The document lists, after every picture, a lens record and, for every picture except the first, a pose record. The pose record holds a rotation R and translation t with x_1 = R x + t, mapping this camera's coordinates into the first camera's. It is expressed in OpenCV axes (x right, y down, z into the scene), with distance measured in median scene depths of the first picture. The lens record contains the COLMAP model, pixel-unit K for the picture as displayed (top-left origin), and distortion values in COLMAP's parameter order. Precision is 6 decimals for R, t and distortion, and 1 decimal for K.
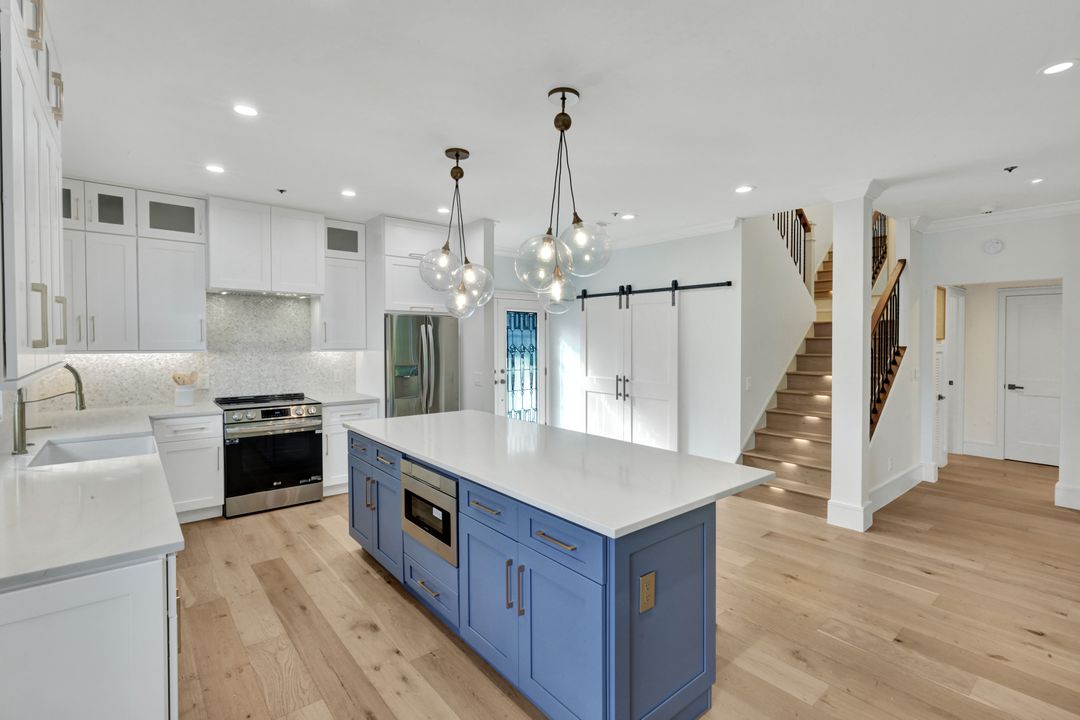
lens RADIAL K [[484.2, 0, 540.8], [0, 484.2, 354.0], [0, 0, 1]] dist [-0.001167, -0.000248]
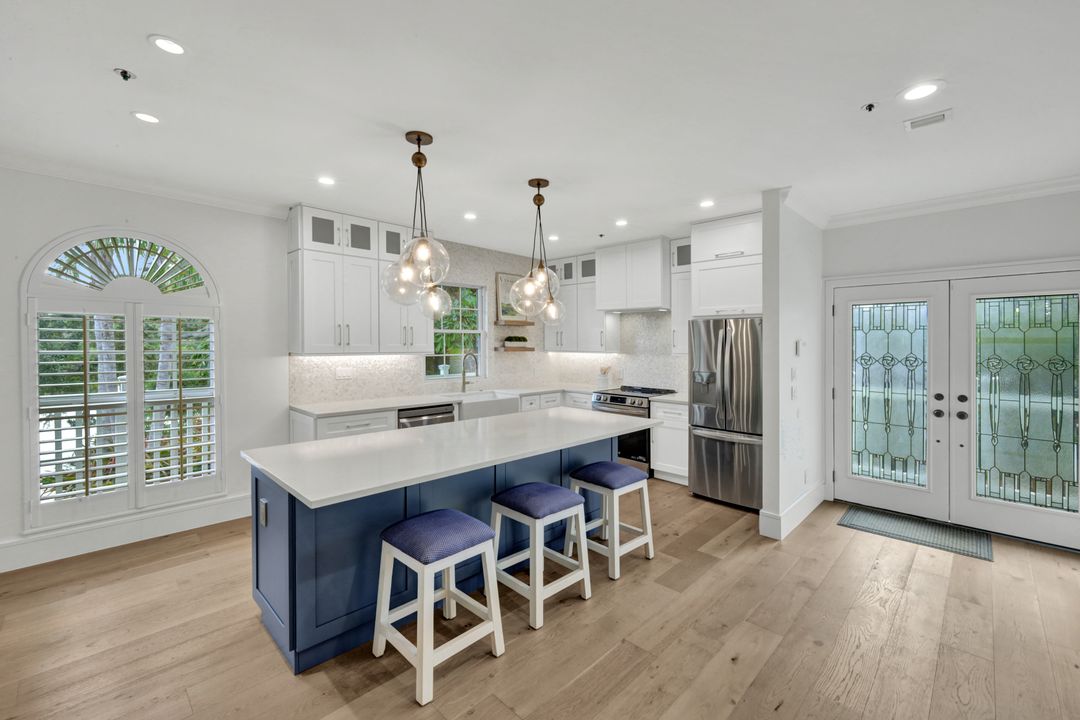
lens RADIAL K [[438.7, 0, 540.1], [0, 438.7, 355.0], [0, 0, 1]] dist [-0.002459, -0.000026]
pose [[0.100135, 0.022613, -0.994717, 0.658783], [-0.029553, 0.999368, 0.019744, -0.019436], [0.994535, 0.027420, 0.100740, 0.701140]]
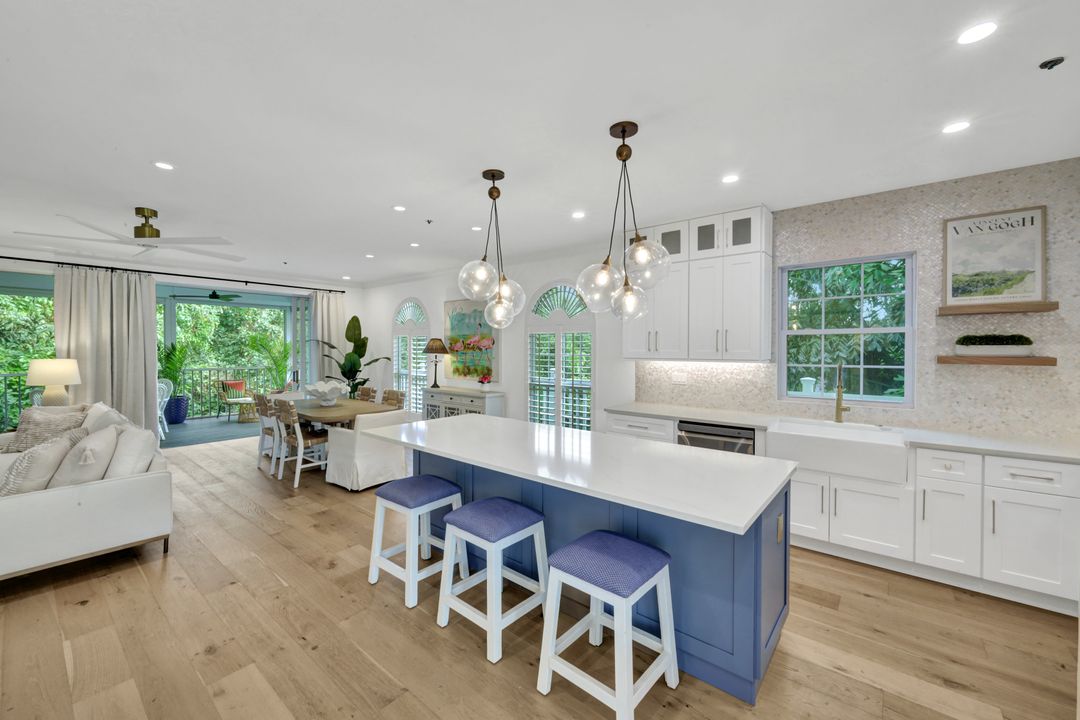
lens RADIAL K [[438.7, 0, 540.1], [0, 438.7, 355.0], [0, 0, 1]] dist [-0.002459, -0.000026]
pose [[-0.983032, -0.001321, -0.183431, 0.089927], [-0.008981, 0.999122, 0.040934, -0.039211], [0.183216, 0.041886, -0.982180, 1.338753]]
